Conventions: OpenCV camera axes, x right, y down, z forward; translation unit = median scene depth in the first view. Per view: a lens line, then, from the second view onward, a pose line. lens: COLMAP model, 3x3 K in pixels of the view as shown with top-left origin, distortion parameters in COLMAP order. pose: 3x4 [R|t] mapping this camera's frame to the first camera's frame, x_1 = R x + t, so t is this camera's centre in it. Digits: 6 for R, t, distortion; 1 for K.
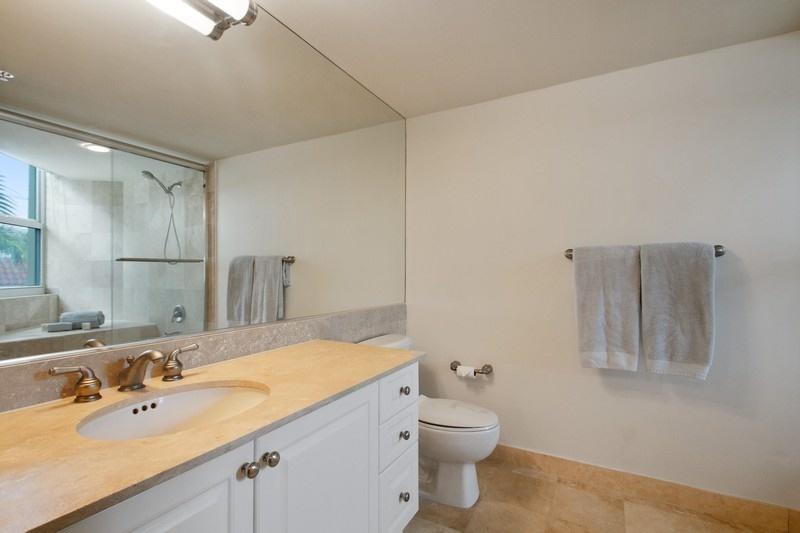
lens RADIAL K [[369.4, 0, 399.7], [0, 369.4, 268.4], [0, 0, 1]] dist [-0.000464, -0.000031]
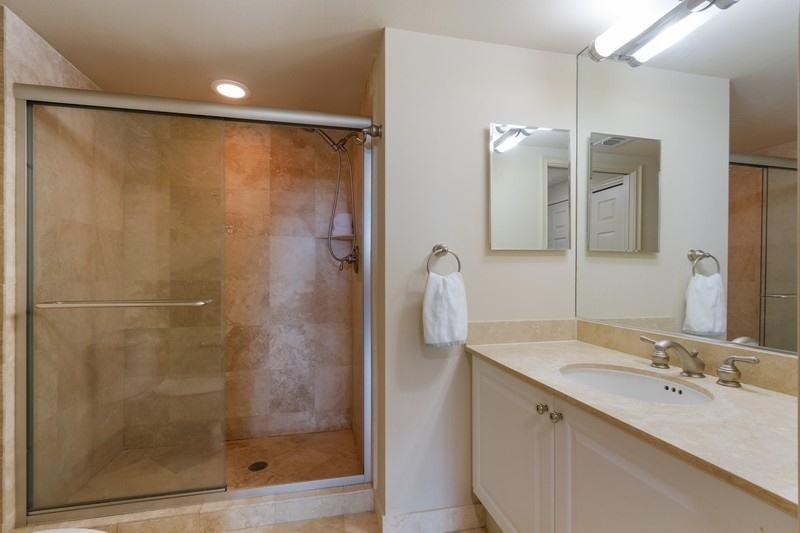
lens RADIAL K [[369.4, 0, 400.7], [0, 369.4, 270.9], [0, 0, 1]] dist [-0.000464, -0.000031]
pose [[-0.750241, -0.003519, -0.661155, 0.780819], [0.002687, 0.999961, -0.008372, 0.000798], [0.661159, -0.008057, -0.750203, 1.343863]]
